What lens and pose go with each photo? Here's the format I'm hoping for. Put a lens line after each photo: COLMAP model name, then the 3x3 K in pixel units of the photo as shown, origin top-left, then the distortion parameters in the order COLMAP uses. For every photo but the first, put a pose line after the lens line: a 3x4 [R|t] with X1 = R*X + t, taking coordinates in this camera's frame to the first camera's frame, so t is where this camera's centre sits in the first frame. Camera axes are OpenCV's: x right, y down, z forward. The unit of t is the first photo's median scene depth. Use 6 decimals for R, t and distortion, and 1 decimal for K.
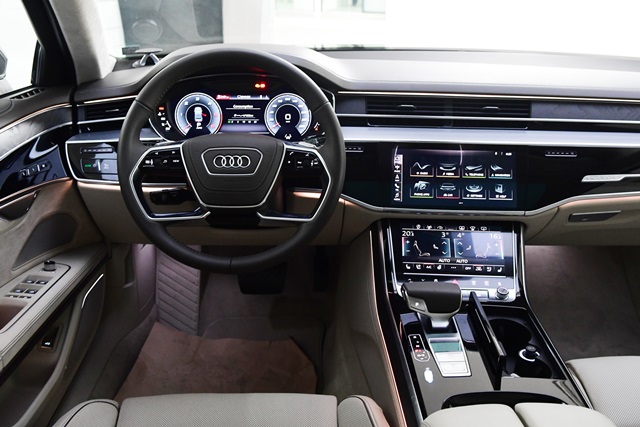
lens RADIAL K [[675.5, 0, 321.5], [0, 675.5, 217.5], [0, 0, 1]] dist [0.026200, 0.000000]
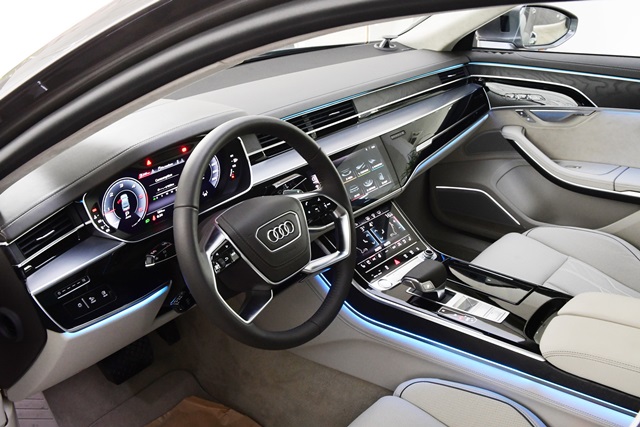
lens RADIAL K [[691.5, 0, 320.4], [0, 691.5, 213.9], [0, 0, 1]] dist [-0.002890, 0.000000]
pose [[0.632526, -0.341052, 0.695409, -0.648275], [0.308805, 0.934435, 0.177398, -0.220959], [-0.710317, 0.102537, 0.696373, 0.221563]]
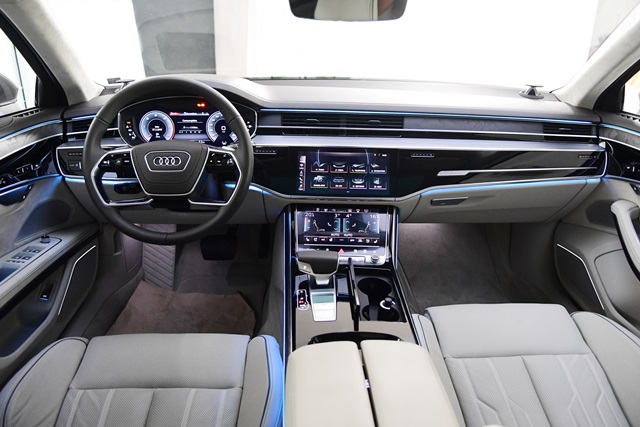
lens RADIAL K [[494.1, 0, 315.3], [0, 494.1, 207.7], [0, 0, 1]] dist [-0.045685, -0.004796]
pose [[0.999975, -0.003620, 0.005997, 0.128970], [0.003573, 0.999964, 0.007761, 0.002210], [-0.006025, -0.007739, 0.999952, 0.019855]]
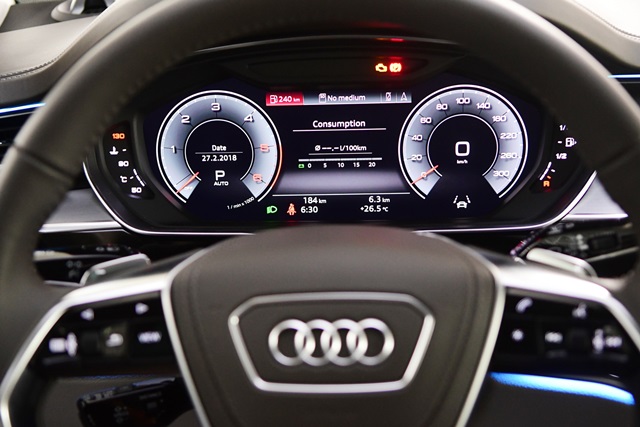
lens RADIAL K [[1036.3, 0, 318.5], [0, 1036.3, 210.5], [0, 0, 1]] dist [0.112849, 0.000000]
pose [[0.996423, -0.015065, -0.083154, -0.082401], [0.014703, 0.999880, -0.004964, -0.116342], [0.083219, 0.003724, 0.996524, 0.447871]]
